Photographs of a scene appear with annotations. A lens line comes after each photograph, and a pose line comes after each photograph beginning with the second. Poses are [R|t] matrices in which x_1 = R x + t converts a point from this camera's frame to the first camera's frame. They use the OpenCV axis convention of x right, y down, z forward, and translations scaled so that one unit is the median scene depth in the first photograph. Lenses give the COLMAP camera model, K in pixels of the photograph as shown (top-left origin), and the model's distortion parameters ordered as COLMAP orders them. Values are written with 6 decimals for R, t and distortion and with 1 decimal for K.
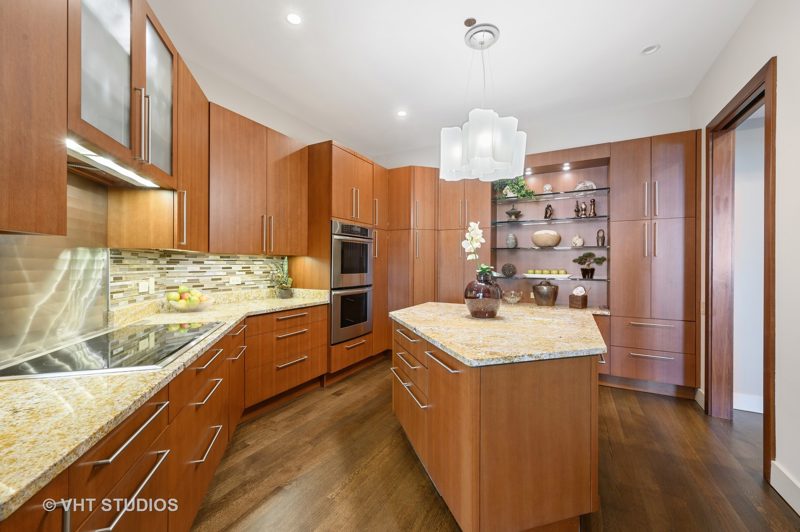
lens RADIAL K [[316.2, 0, 402.4], [0, 316.2, 266.7], [0, 0, 1]] dist [-0.000423, 0.000465]
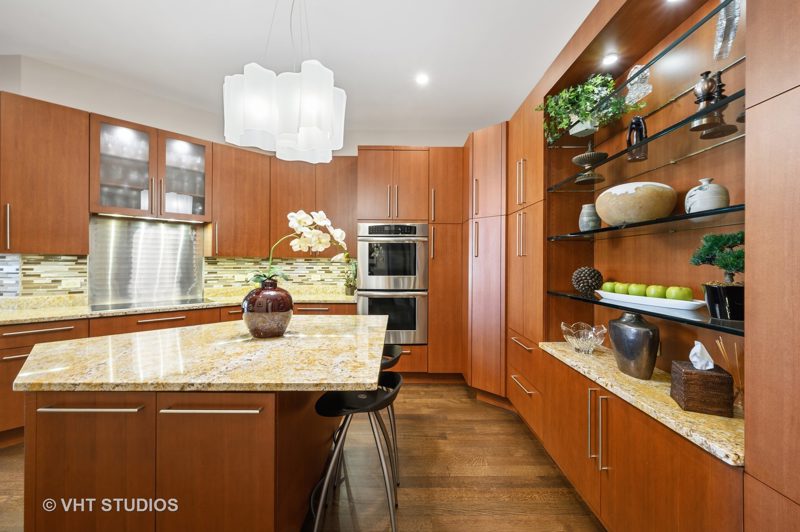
lens RADIAL K [[316.2, 0, 404.4], [0, 316.2, 262.2], [0, 0, 1]] dist [-0.000423, 0.000465]
pose [[0.499288, 0.002334, -0.866433, 0.776712], [-0.004904, 0.999988, -0.000132, -0.021026], [0.866422, 0.004315, 0.499293, 0.645905]]
